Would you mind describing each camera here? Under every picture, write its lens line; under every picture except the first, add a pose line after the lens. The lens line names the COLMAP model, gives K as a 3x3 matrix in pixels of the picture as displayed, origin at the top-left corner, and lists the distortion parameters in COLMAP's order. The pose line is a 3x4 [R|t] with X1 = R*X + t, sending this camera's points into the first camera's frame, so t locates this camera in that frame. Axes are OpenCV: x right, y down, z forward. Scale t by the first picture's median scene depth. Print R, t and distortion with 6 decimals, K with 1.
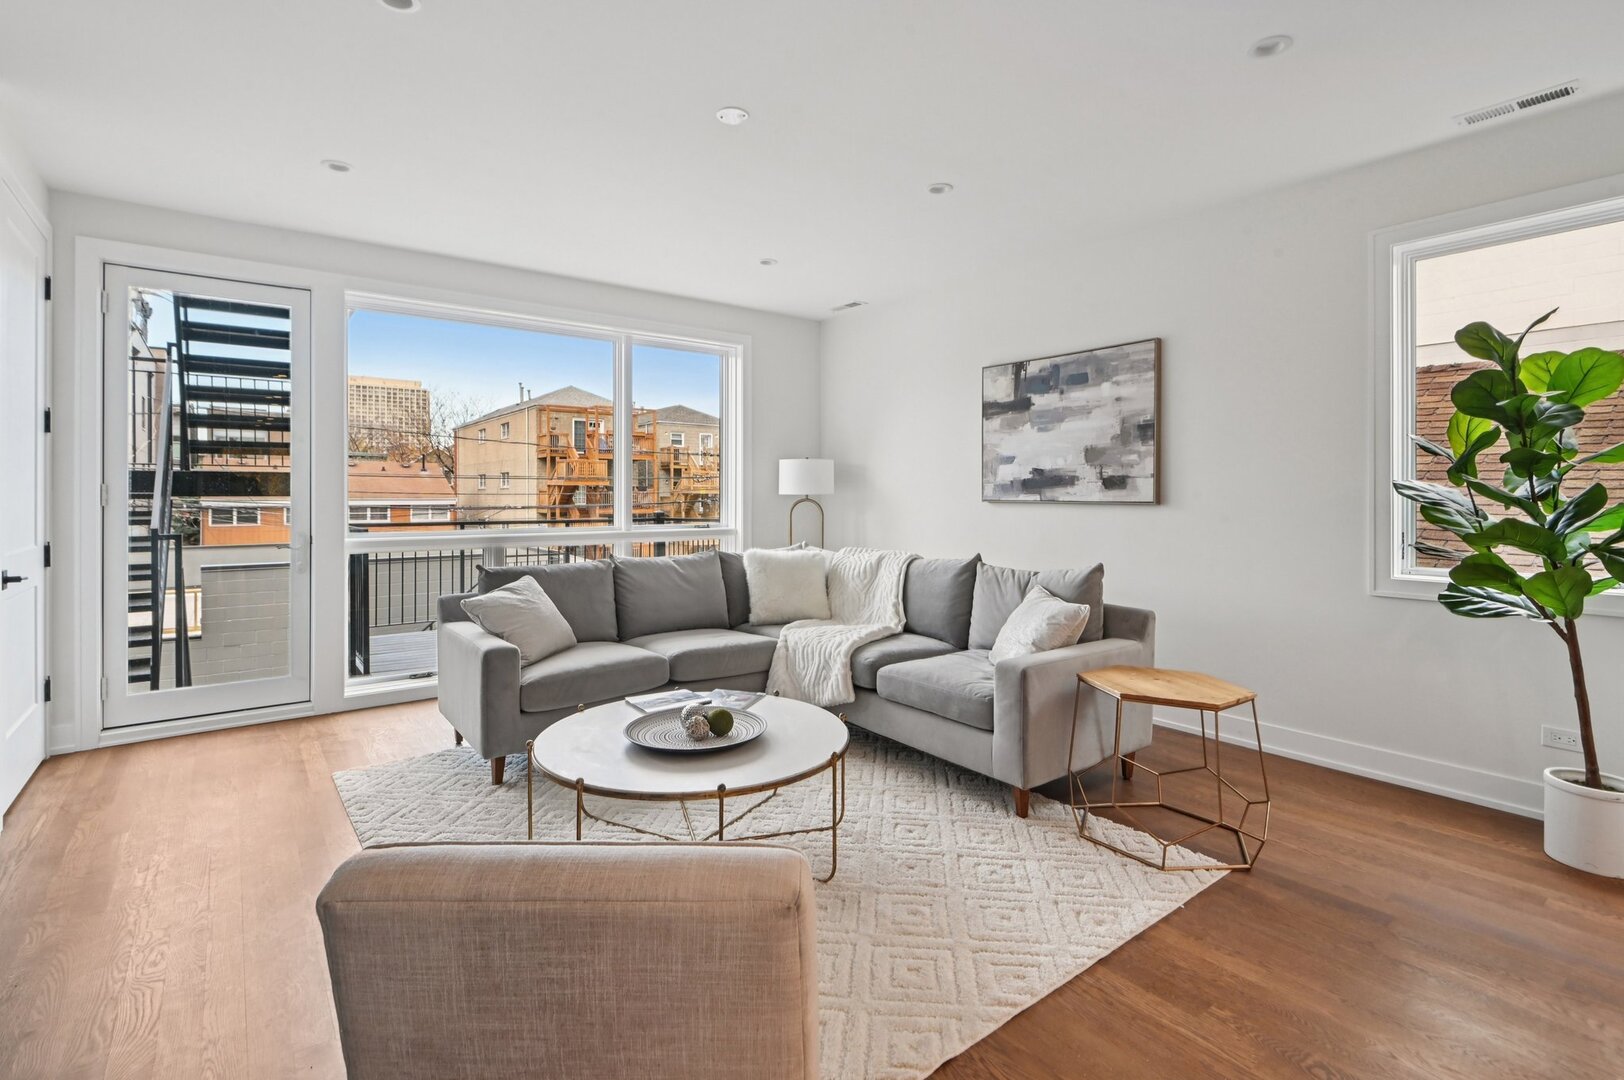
lens RADIAL K [[761.2, 0, 809.9], [0, 761.2, 494.0], [0, 0, 1]] dist [-0.001275, -0.001040]
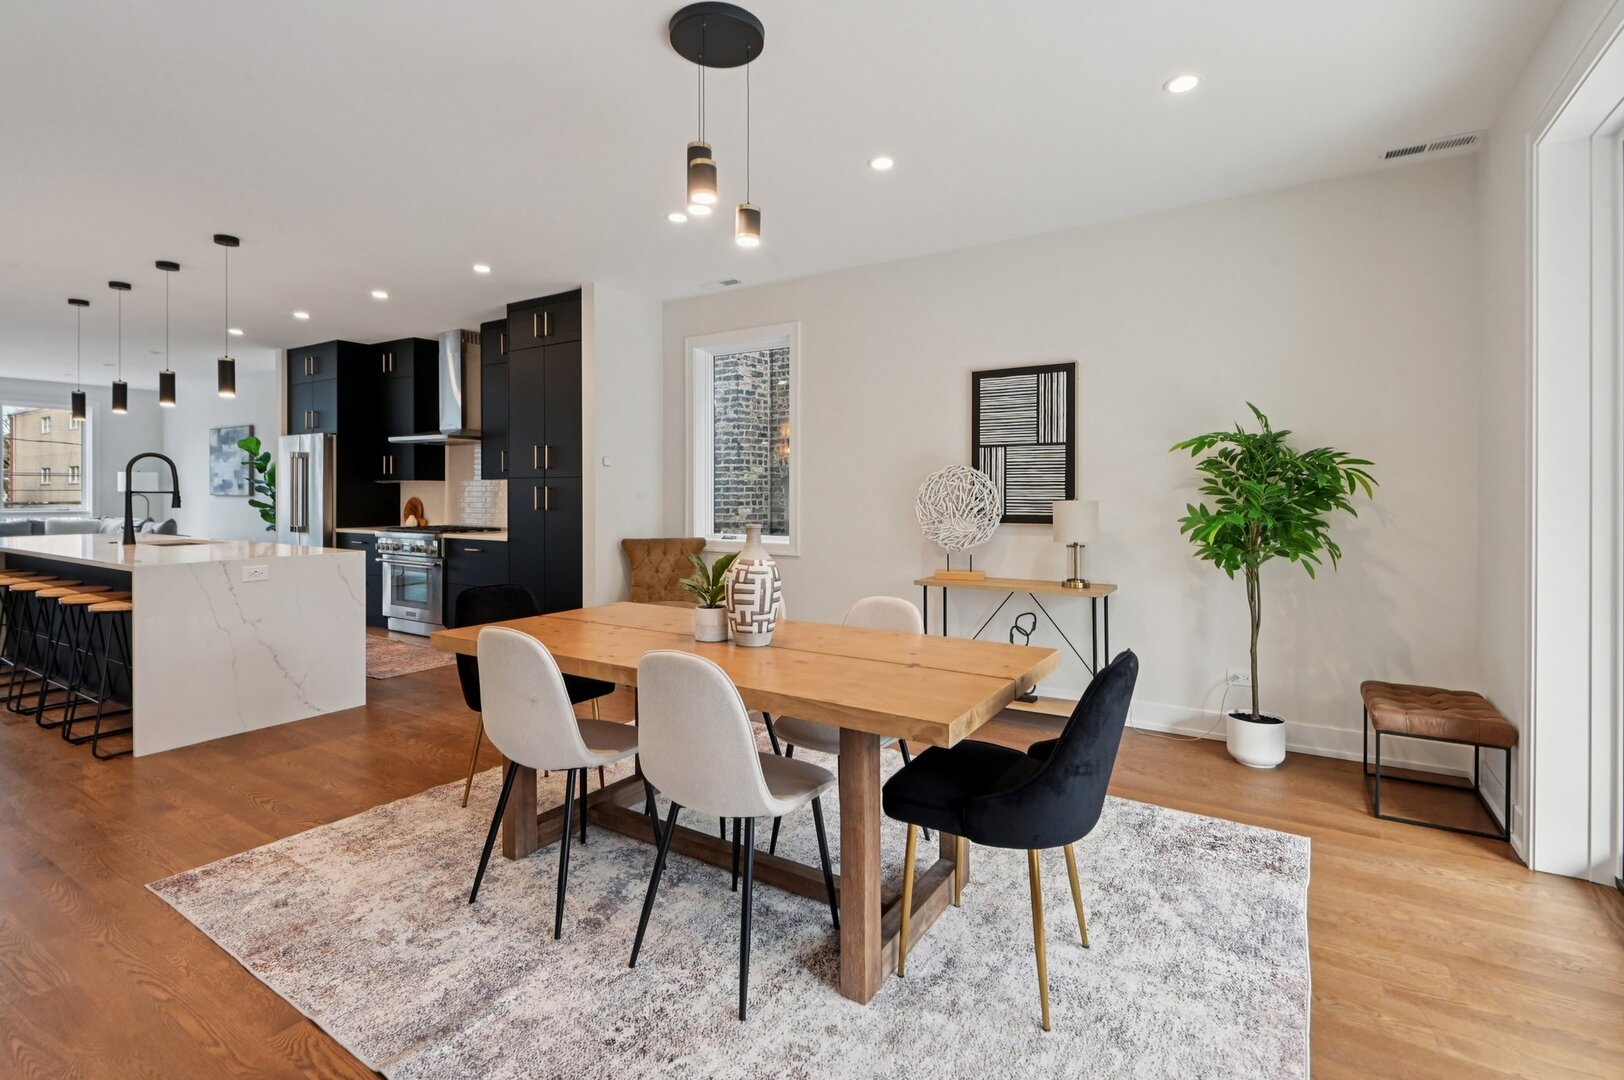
lens RADIAL K [[761.2, 0, 809.9], [0, 761.2, 494.0], [0, 0, 1]] dist [-0.001275, -0.001040]
pose [[0.938886, 0.000749, 0.344228, 1.122892], [-0.002454, 0.999987, 0.004518, -0.006166], [-0.344220, -0.005087, 0.938875, -1.588648]]
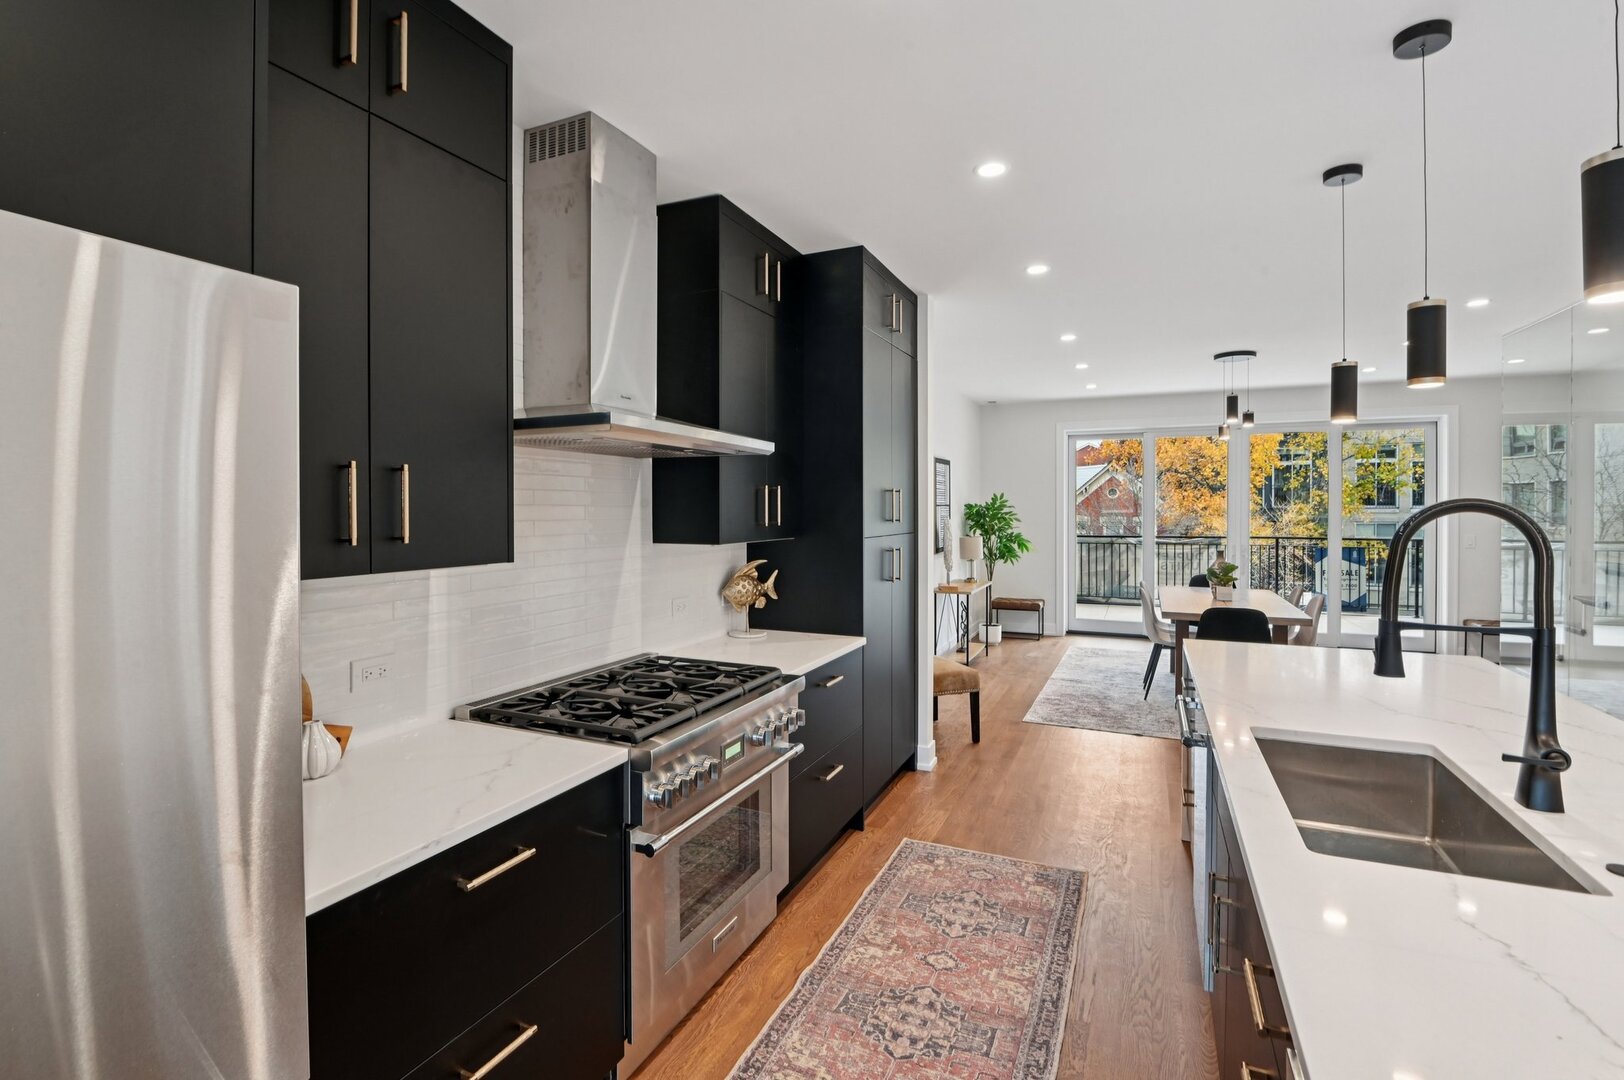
lens RADIAL K [[747.6, 0, 805.3], [0, 747.6, 521.6], [0, 0, 1]] dist [-0.010253, -0.000256]
pose [[-0.470335, -0.015651, 0.882349, 0.453079], [-0.000259, 0.999845, 0.017596, -0.055218], [-0.882488, 0.008047, -0.470266, 0.189950]]
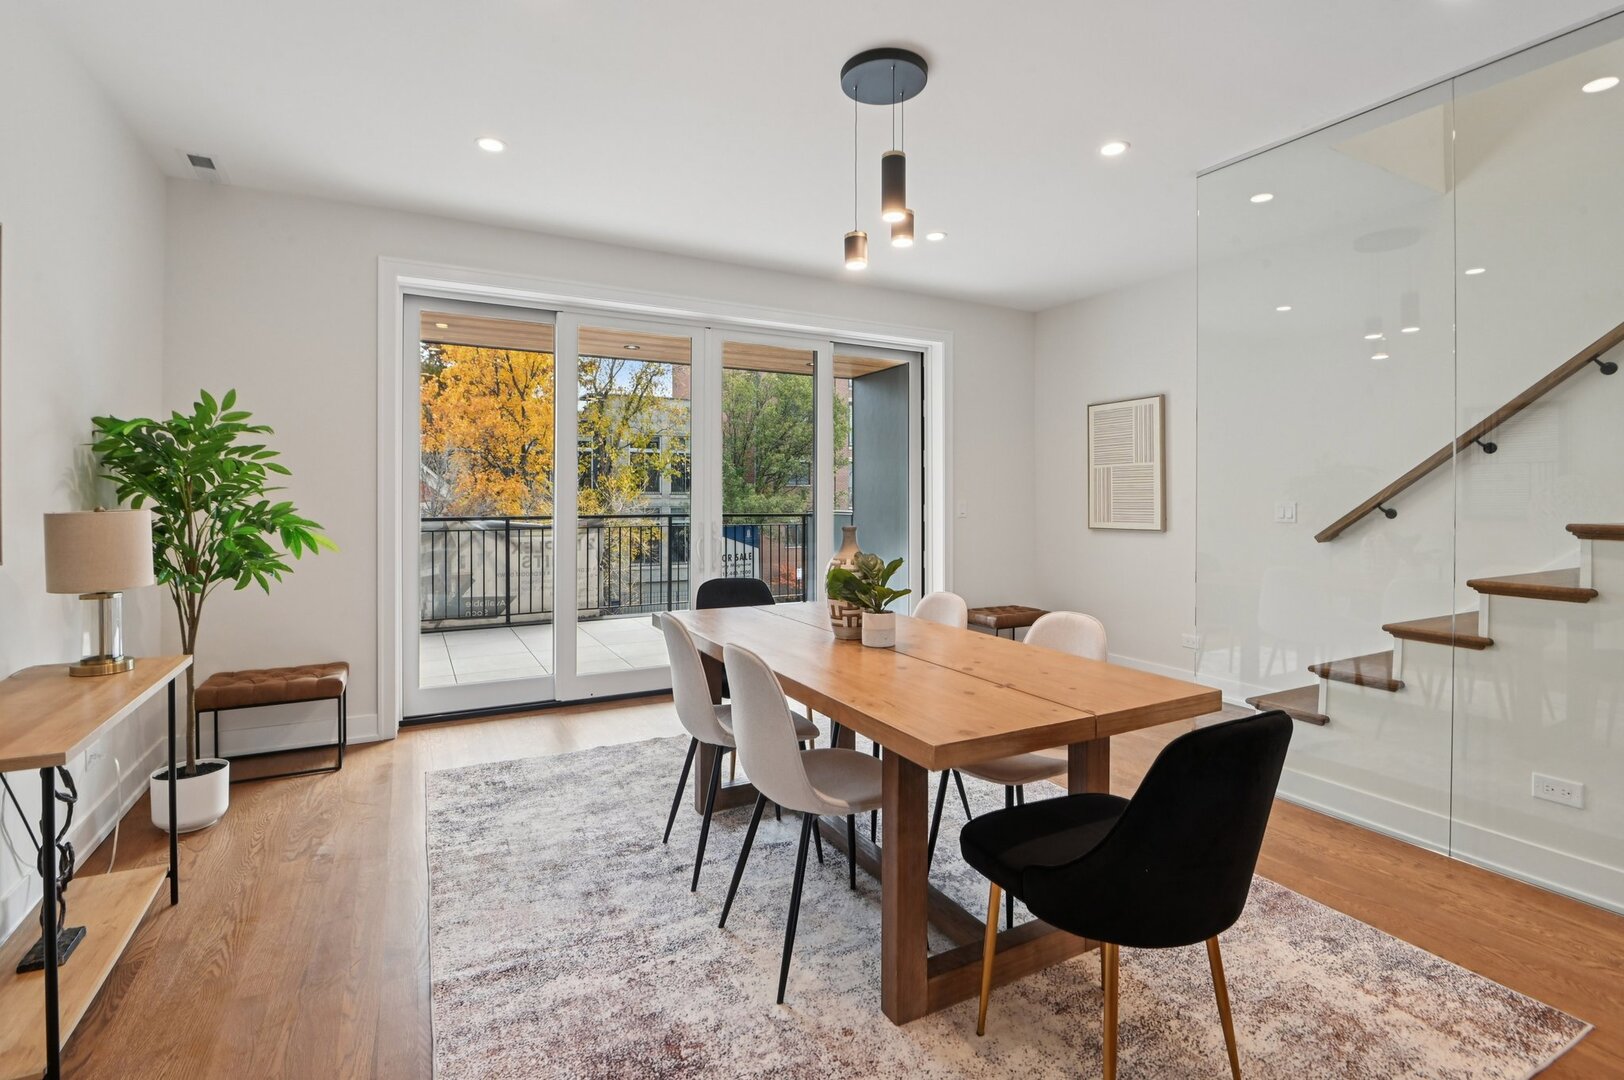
lens RADIAL K [[758.5, 0, 801.7], [0, 758.5, 496.0], [0, 0, 1]] dist [-0.004400, -0.001215]
pose [[-0.985223, -0.001787, 0.171264, 1.206976], [-0.002661, 0.999985, -0.004873, -0.002282], [-0.171253, -0.005256, -0.985213, -0.503772]]
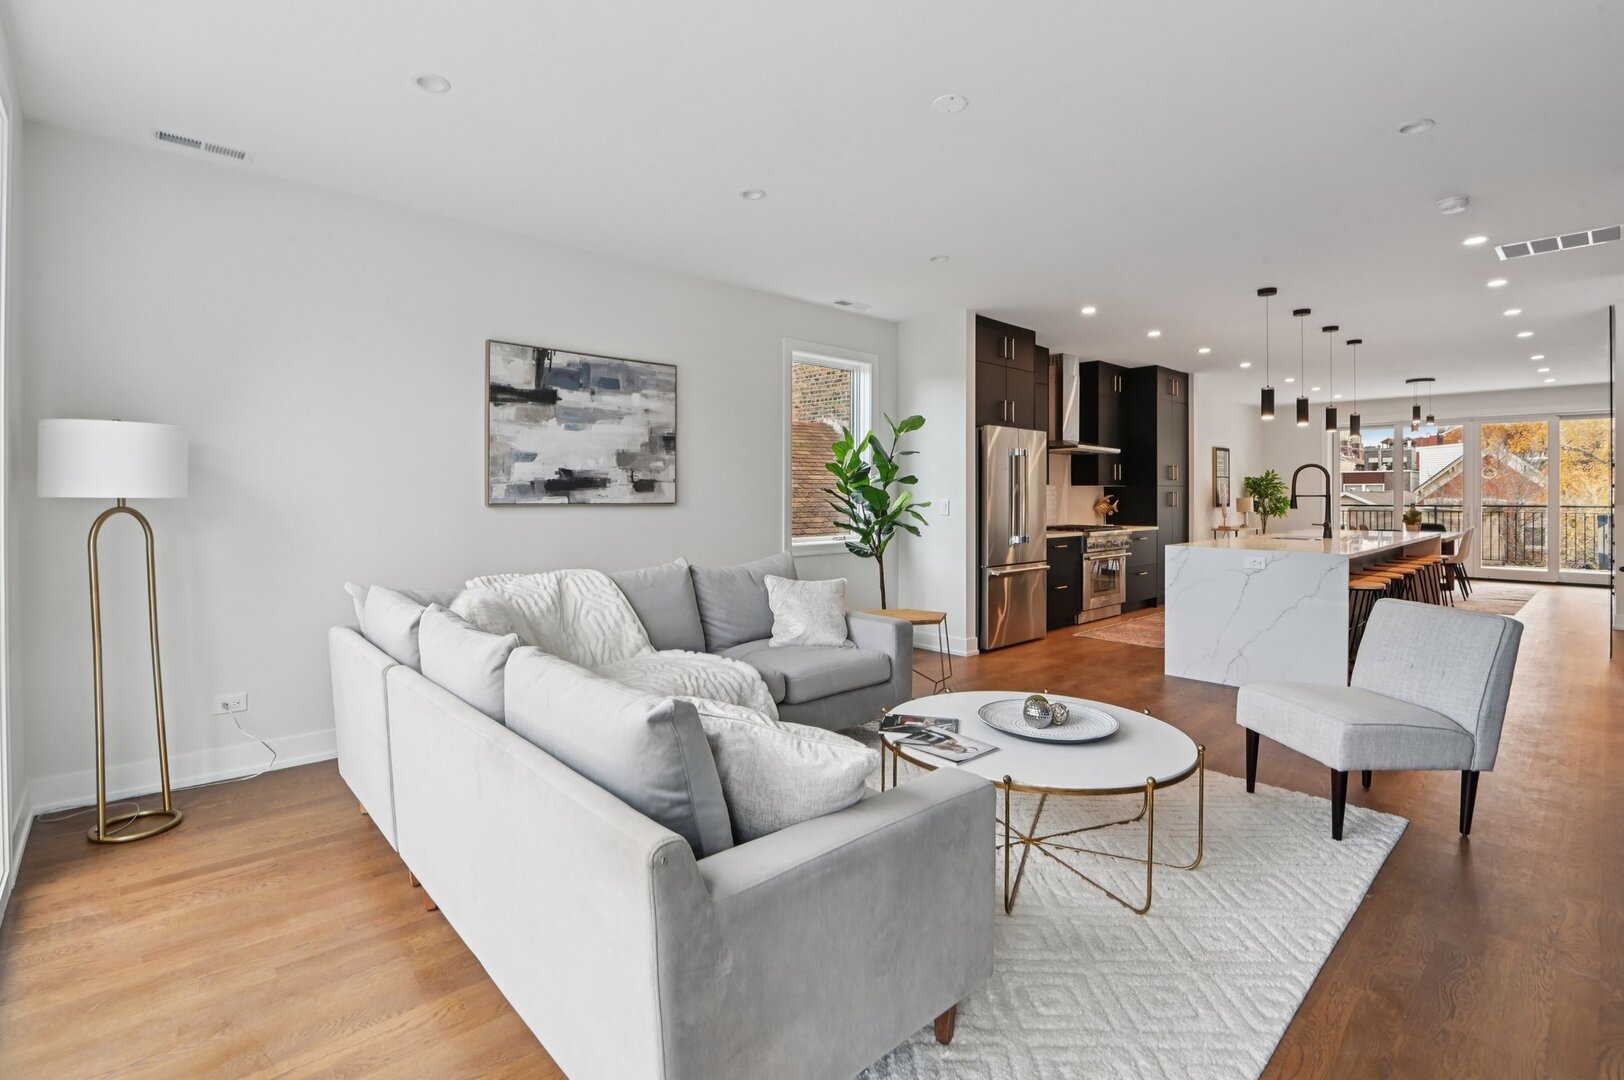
lens RADIAL K [[754.5, 0, 799.3], [0, 754.5, 496.0], [0, 0, 1]] dist [-0.022462, -0.001056]
pose [[-0.083425, -0.003795, 0.996507, -0.650723], [-0.002684, 0.999990, 0.003583, -0.004363], [-0.996510, -0.002376, -0.083435, 0.800732]]
